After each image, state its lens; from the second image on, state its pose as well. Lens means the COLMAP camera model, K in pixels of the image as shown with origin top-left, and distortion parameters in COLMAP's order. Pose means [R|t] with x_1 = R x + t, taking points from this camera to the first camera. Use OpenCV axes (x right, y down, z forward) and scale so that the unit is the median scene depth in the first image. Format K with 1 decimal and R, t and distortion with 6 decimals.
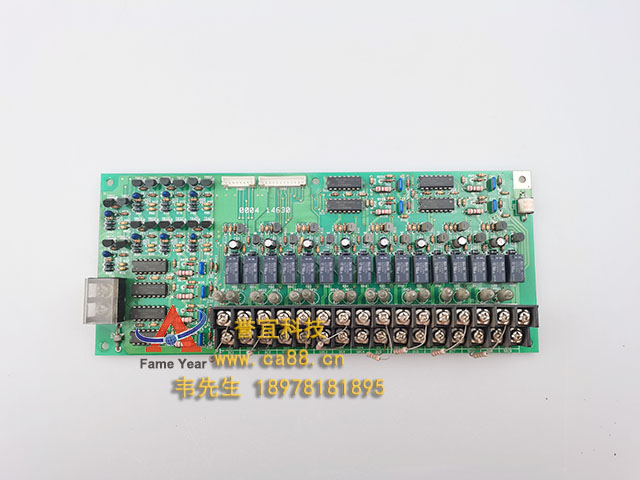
lens RADIAL K [[503.2, 0, 320.0], [0, 503.2, 240.0], [0, 0, 1]] dist [-0.033272, -0.005361]
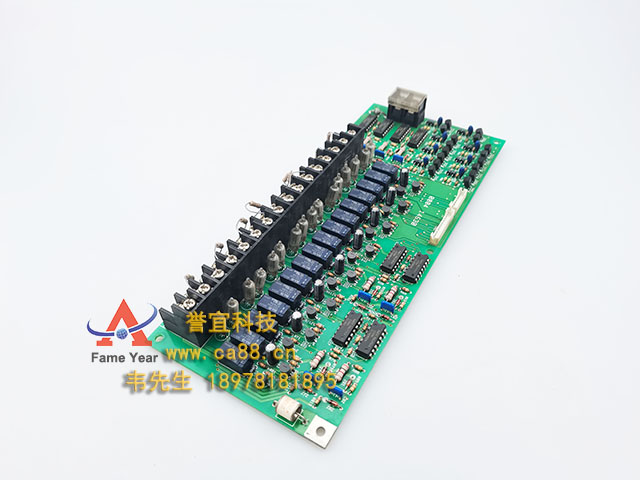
lens RADIAL K [[503.2, 0, 320.0], [0, 503.2, 240.0], [0, 0, 1]] dist [-0.033272, -0.005361]
pose [[-0.519005, 0.640017, -0.566579, 0.638903], [-0.848917, -0.308504, 0.429145, -0.347806], [0.099868, 0.703707, 0.703437, 0.281791]]
